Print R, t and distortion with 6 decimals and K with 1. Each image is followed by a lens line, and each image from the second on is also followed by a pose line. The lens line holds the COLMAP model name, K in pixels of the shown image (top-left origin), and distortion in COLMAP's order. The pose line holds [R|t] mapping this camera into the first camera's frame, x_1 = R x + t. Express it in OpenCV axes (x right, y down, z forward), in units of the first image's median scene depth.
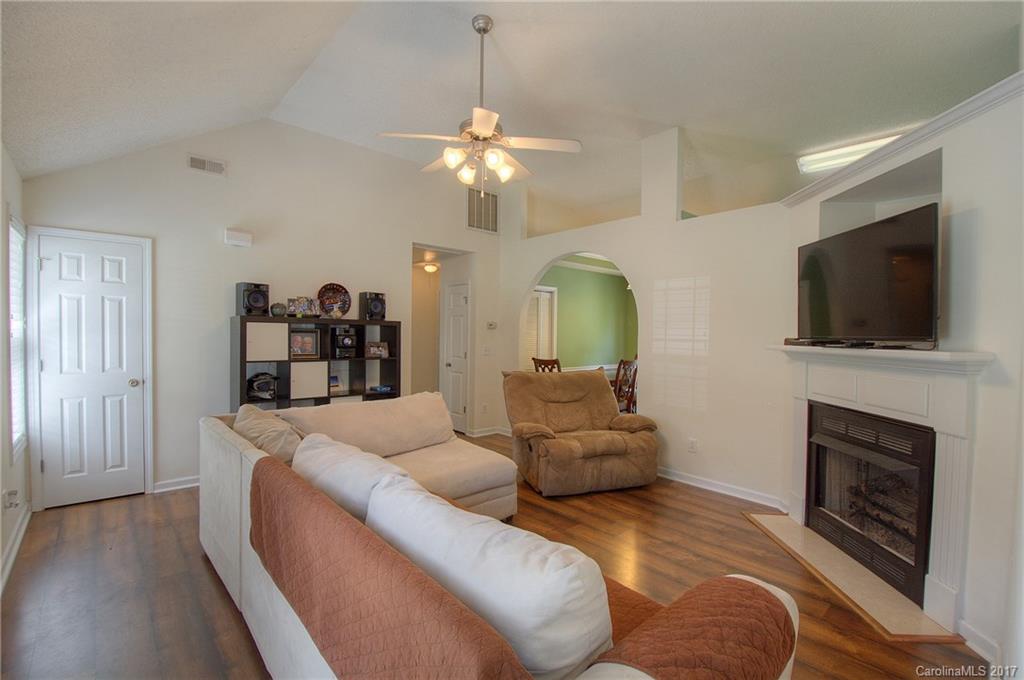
lens RADIAL K [[453.8, 0, 515.5], [0, 453.8, 342.8], [0, 0, 1]] dist [0.014401, -0.020072]
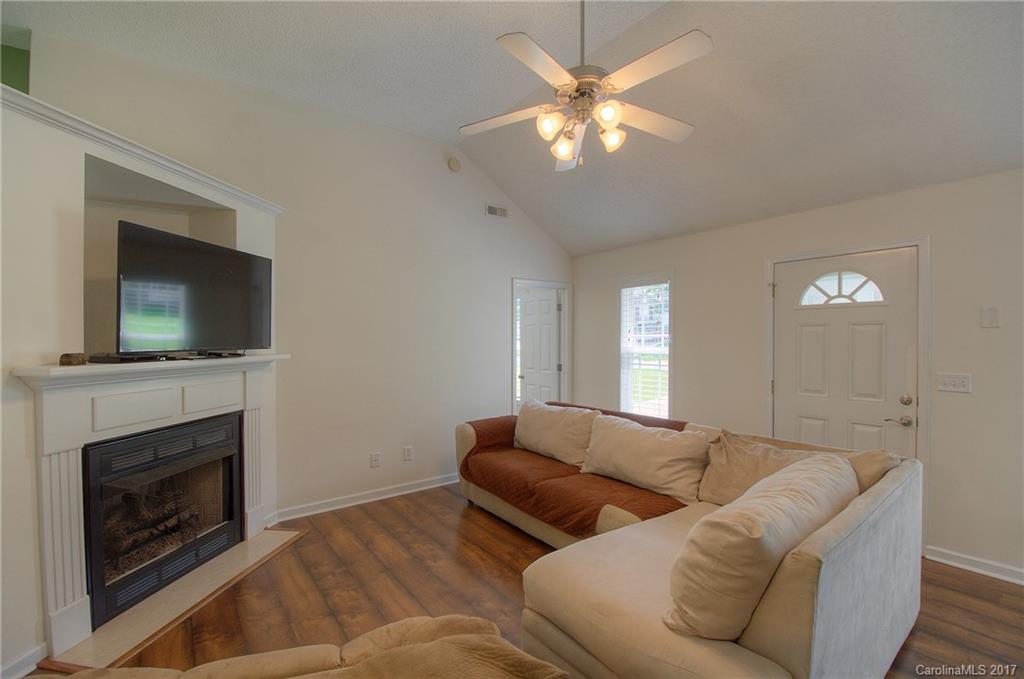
lens RADIAL K [[453.8, 0, 515.5], [0, 453.8, 342.3], [0, 0, 1]] dist [0.014401, -0.020072]
pose [[-0.996344, -0.011236, 0.084691, -0.045098], [-0.009091, 0.999629, 0.025670, -0.060096], [-0.084948, 0.024806, -0.996077, 2.034699]]
